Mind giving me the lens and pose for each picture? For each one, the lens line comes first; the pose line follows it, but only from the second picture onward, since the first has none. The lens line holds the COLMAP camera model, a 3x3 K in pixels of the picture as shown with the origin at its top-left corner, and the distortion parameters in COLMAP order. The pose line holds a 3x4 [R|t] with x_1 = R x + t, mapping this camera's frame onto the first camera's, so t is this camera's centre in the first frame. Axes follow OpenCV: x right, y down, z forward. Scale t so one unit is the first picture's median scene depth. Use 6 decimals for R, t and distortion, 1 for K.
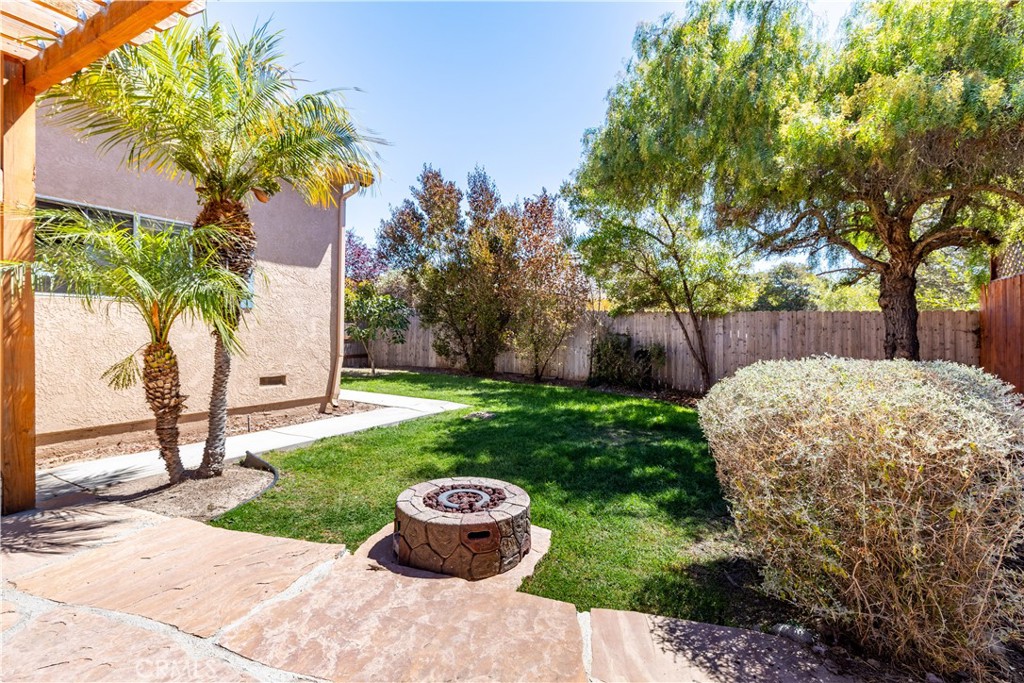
lens RADIAL K [[476.6, 0, 512.3], [0, 476.6, 343.4], [0, 0, 1]] dist [0.007484, -0.000241]
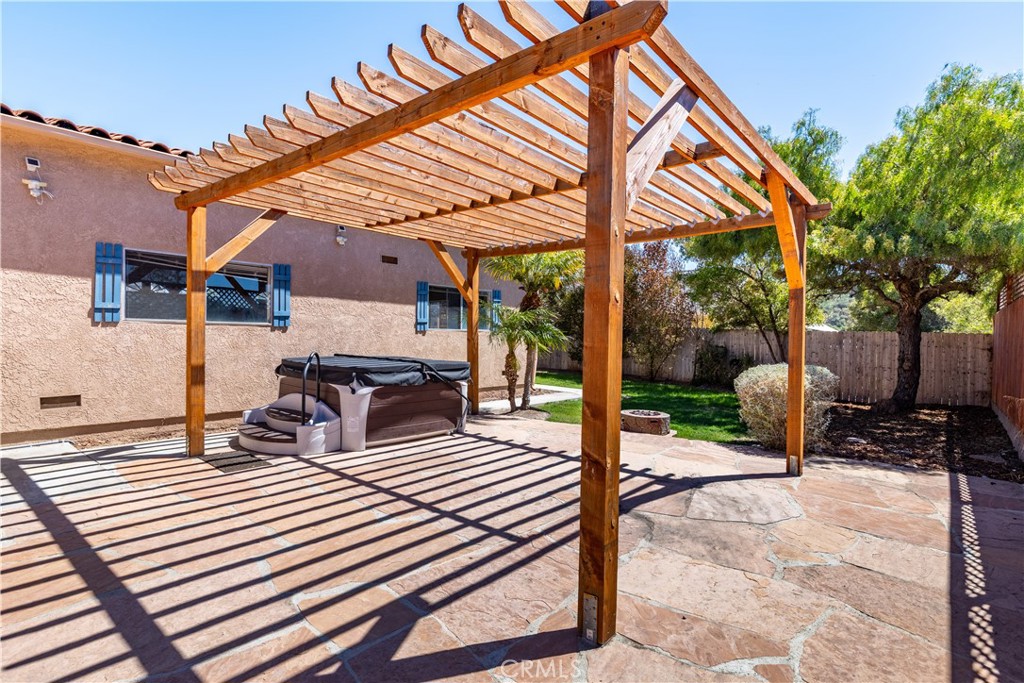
lens RADIAL K [[542.7, 0, 510.2], [0, 542.7, 352.0], [0, 0, 1]] dist [0.001741, -0.000262]
pose [[0.986095, 0.013240, -0.165657, -0.096807], [-0.011410, 0.999863, 0.011989, -0.016626], [0.165793, -0.009932, 0.986111, -0.601474]]
